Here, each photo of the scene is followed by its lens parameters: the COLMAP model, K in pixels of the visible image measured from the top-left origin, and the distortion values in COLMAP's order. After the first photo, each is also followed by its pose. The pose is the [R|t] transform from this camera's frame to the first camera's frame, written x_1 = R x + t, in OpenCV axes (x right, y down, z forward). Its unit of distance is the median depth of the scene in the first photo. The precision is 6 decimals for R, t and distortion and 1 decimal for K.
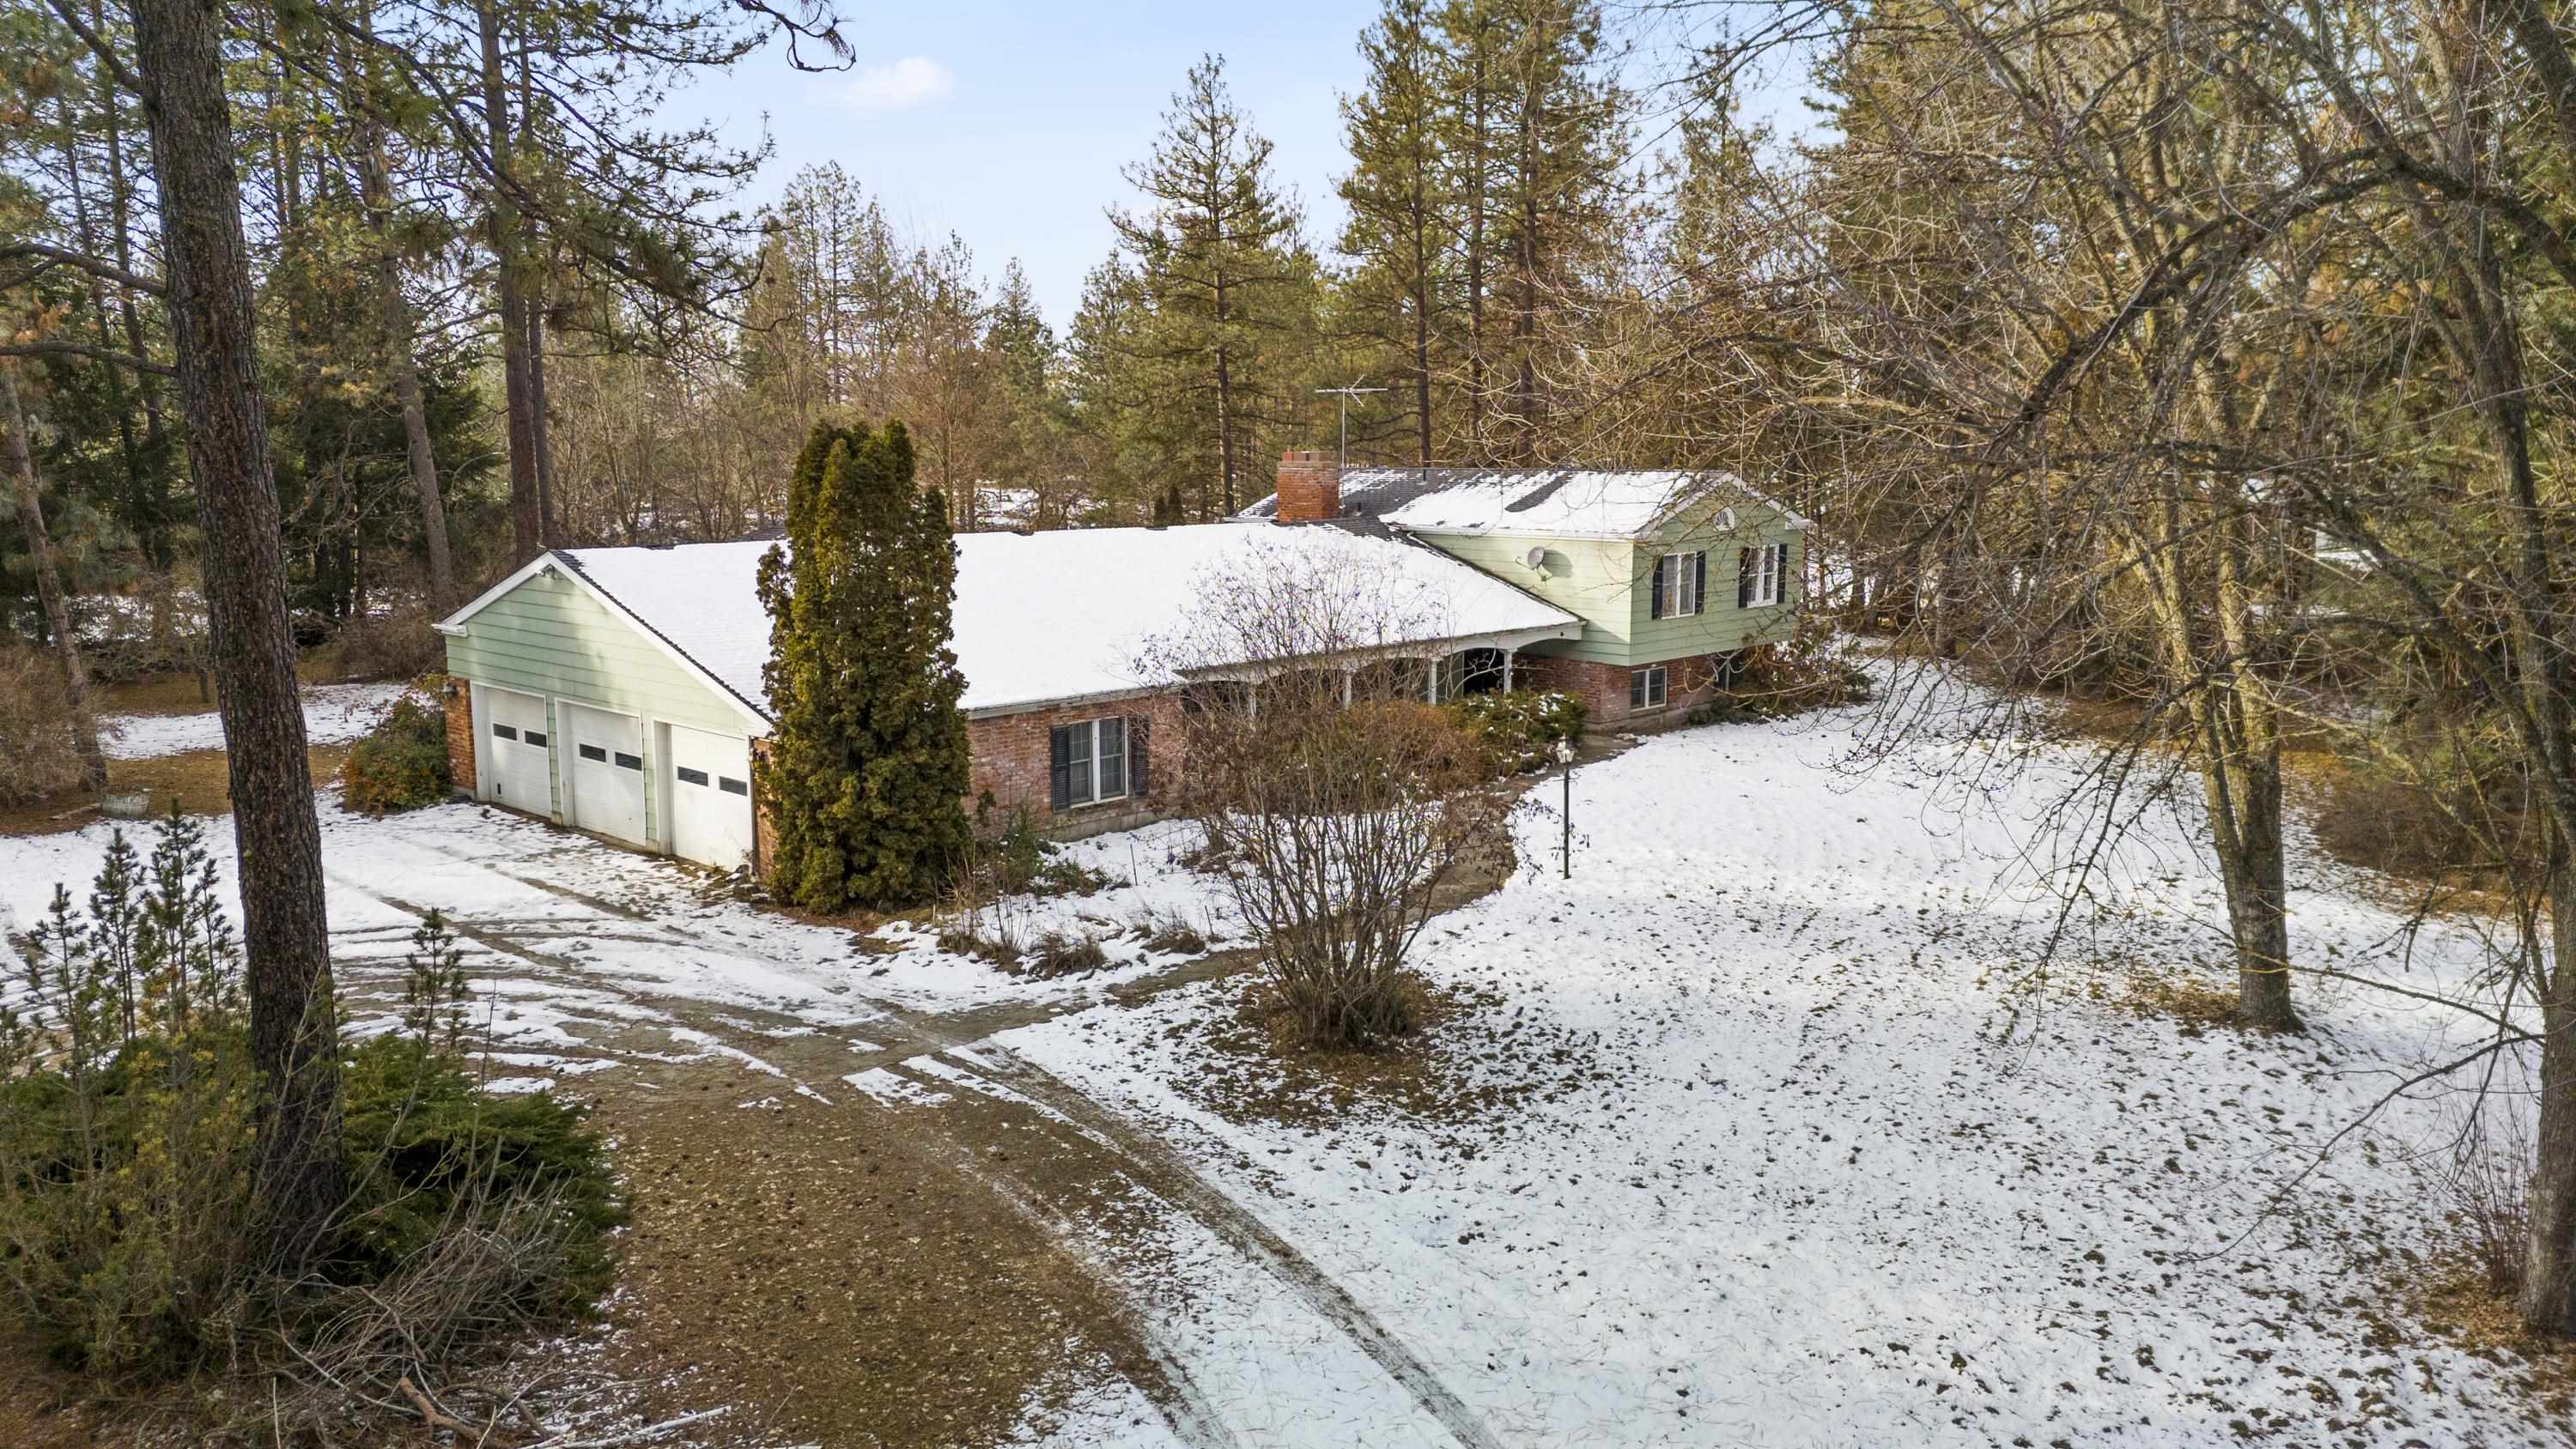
lens RADIAL K [[1870.2, 0, 1300.5], [0, 1870.2, 723.8], [0, 0, 1]] dist [0.076751, -0.044753]
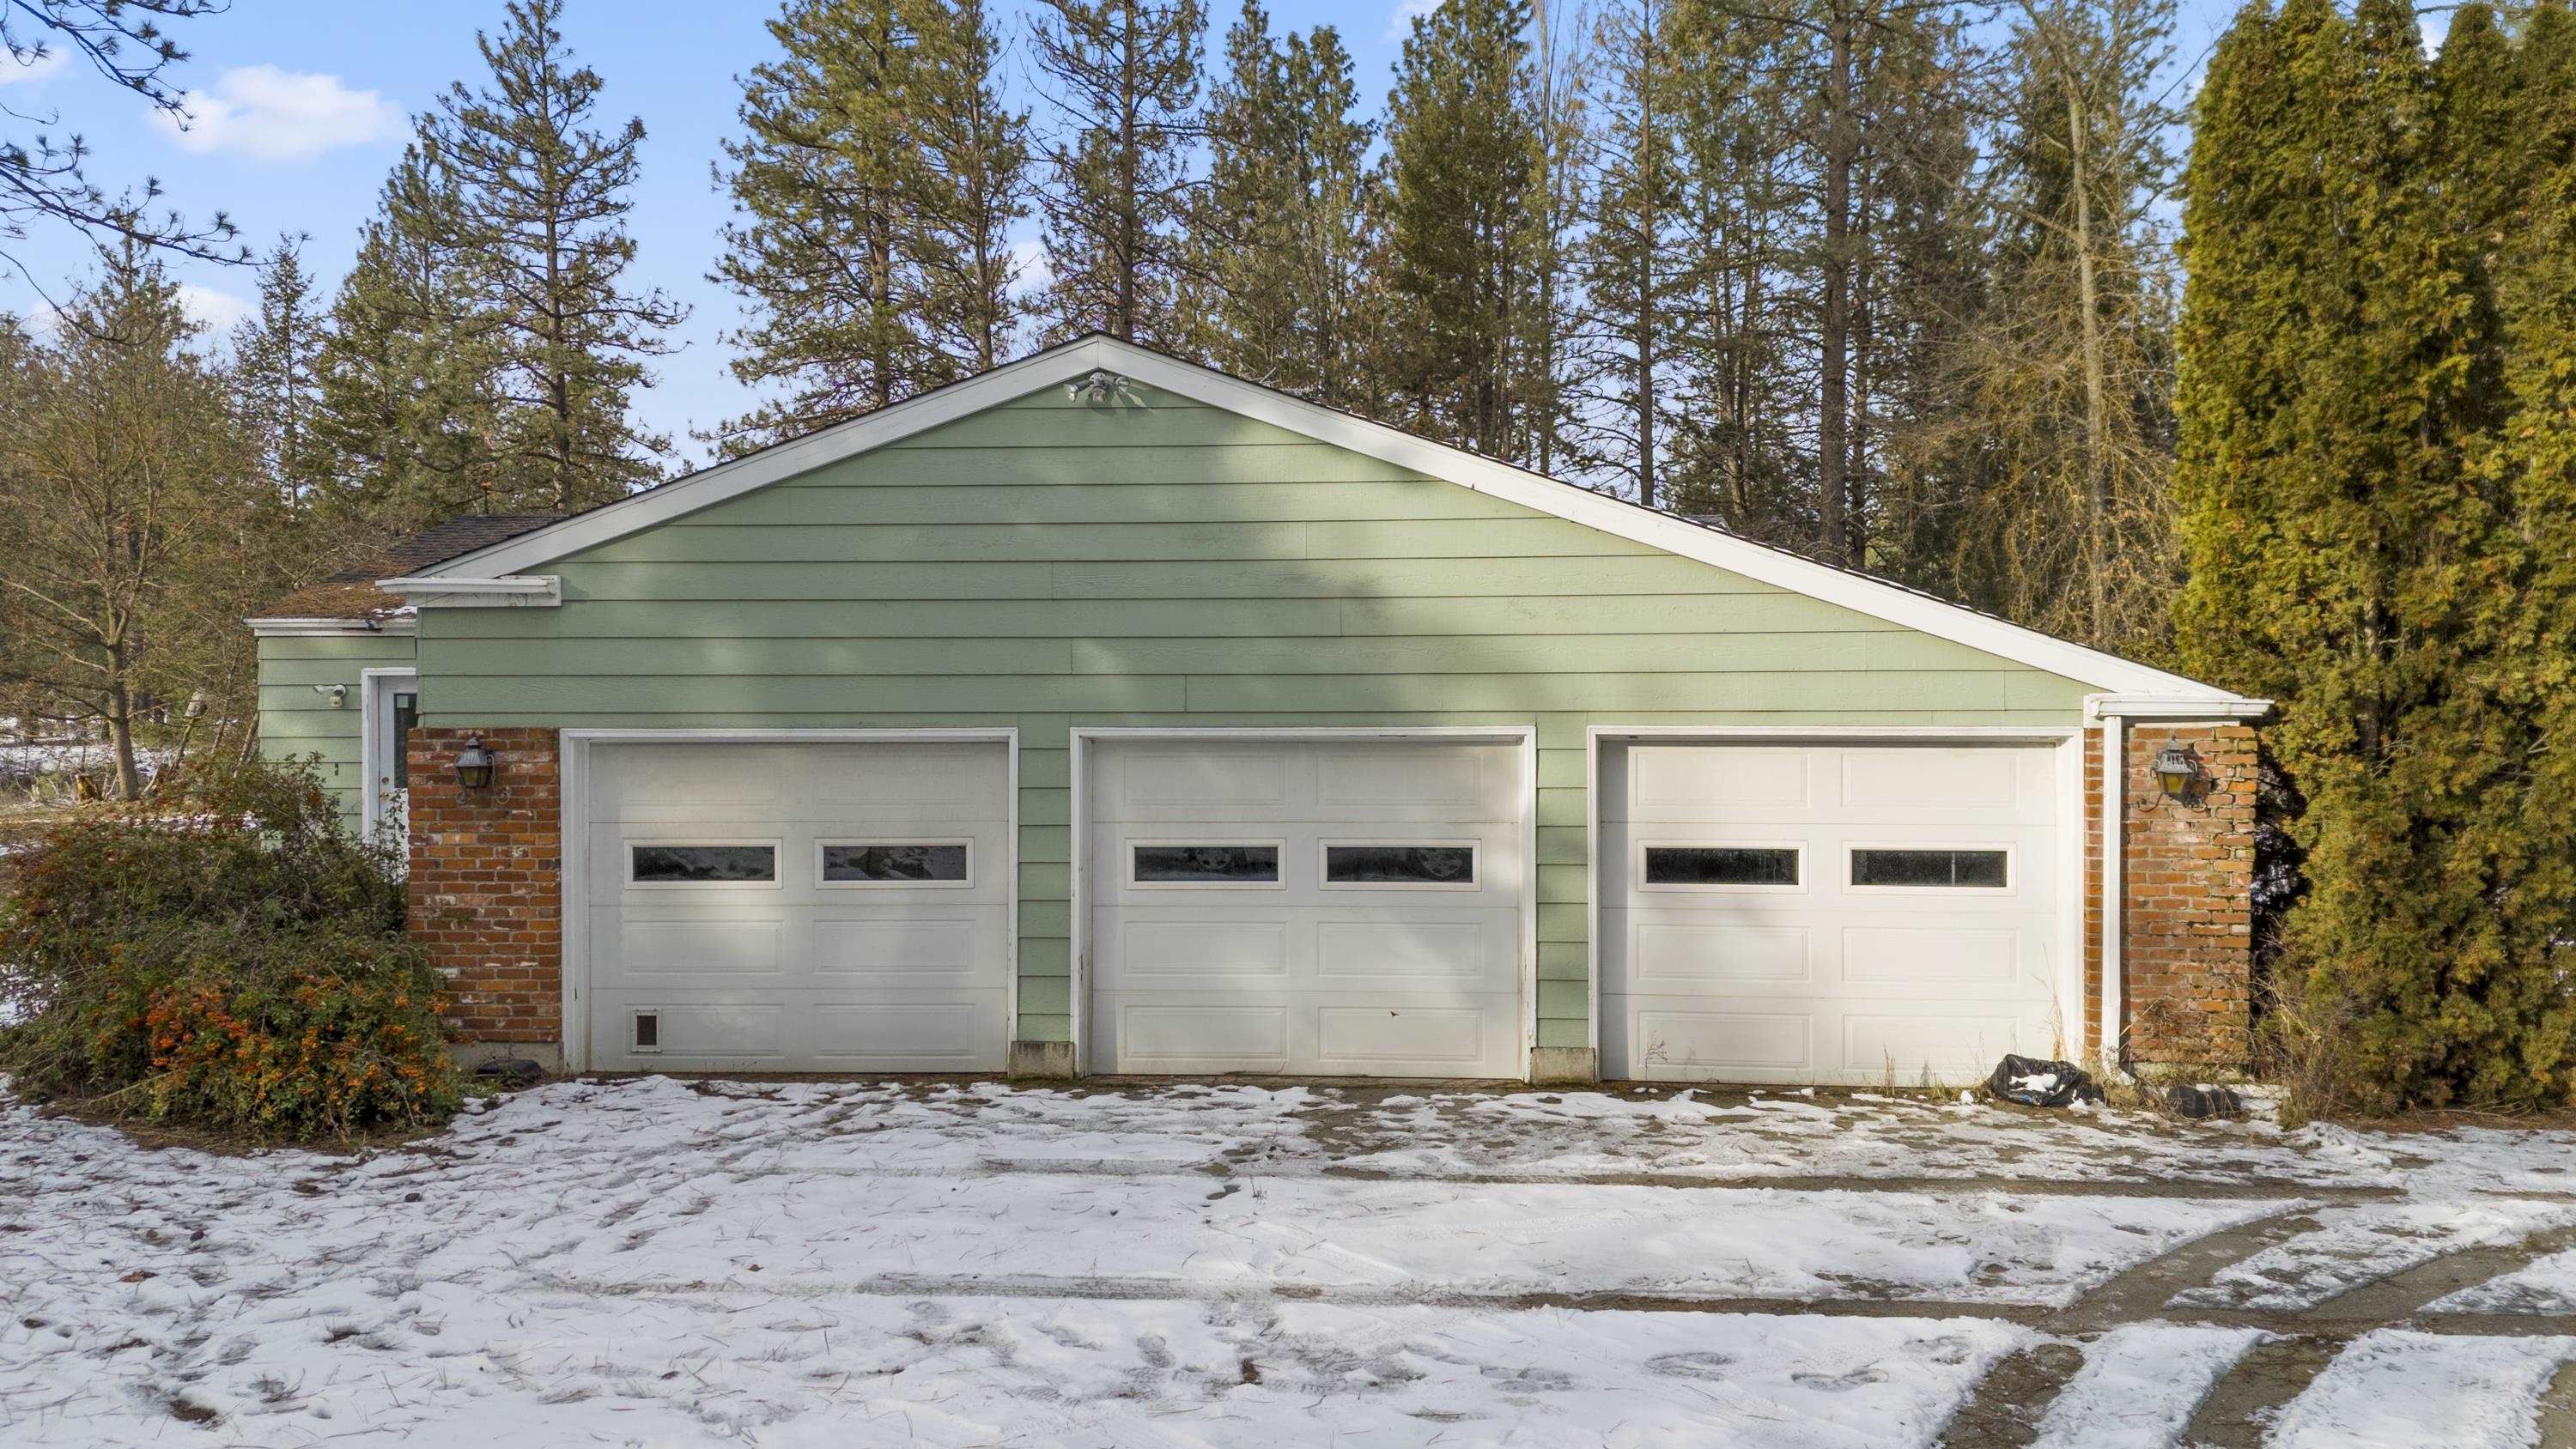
lens RADIAL K [[1870.2, 0, 1292.3], [0, 1870.2, 714.0], [0, 0, 1]] dist [0.076751, -0.044753]
pose [[0.768215, -0.007253, 0.640151, -0.555875], [0.098912, 0.989274, -0.107491, 0.025625], [-0.632505, 0.145895, 0.760692, 0.640869]]
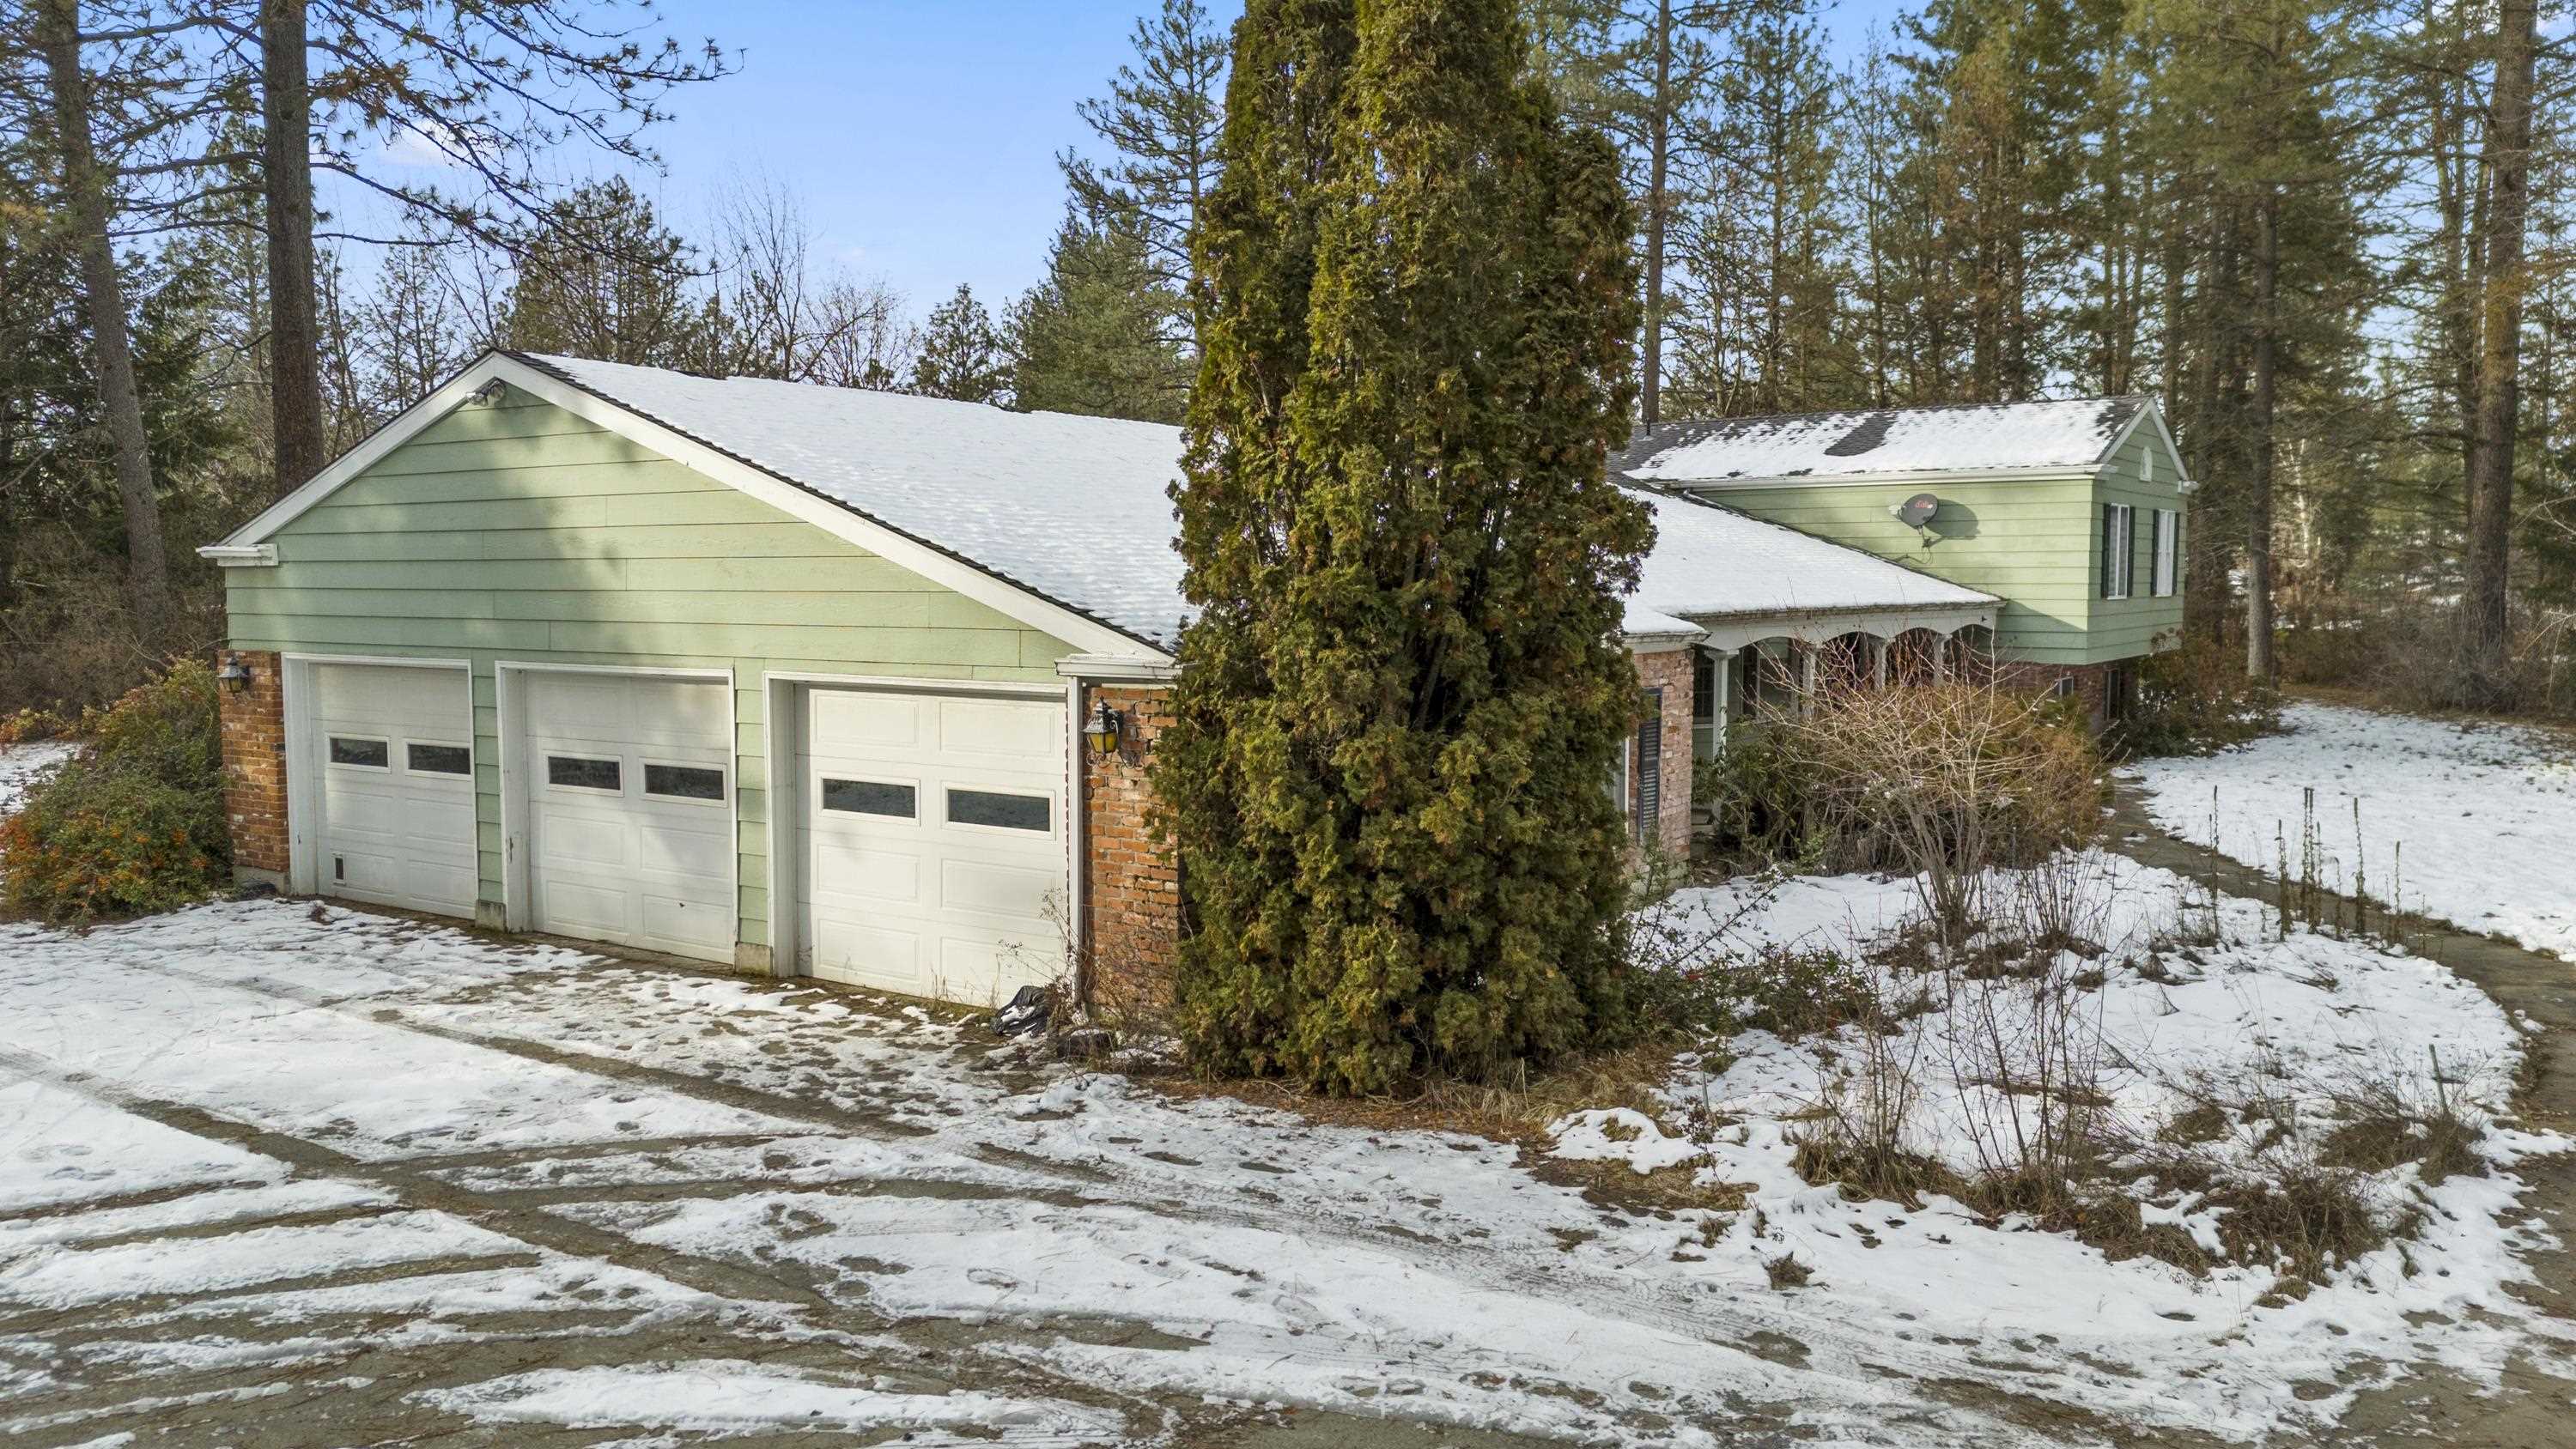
lens RADIAL K [[1870.2, 0, 1300.6], [0, 1870.2, 712.1], [0, 0, 1]] dist [0.076751, -0.044753]
pose [[0.988378, -0.012821, 0.151476, -0.246567], [0.025039, 0.996558, -0.079026, 0.039195], [-0.149941, 0.081901, 0.985297, 0.461002]]
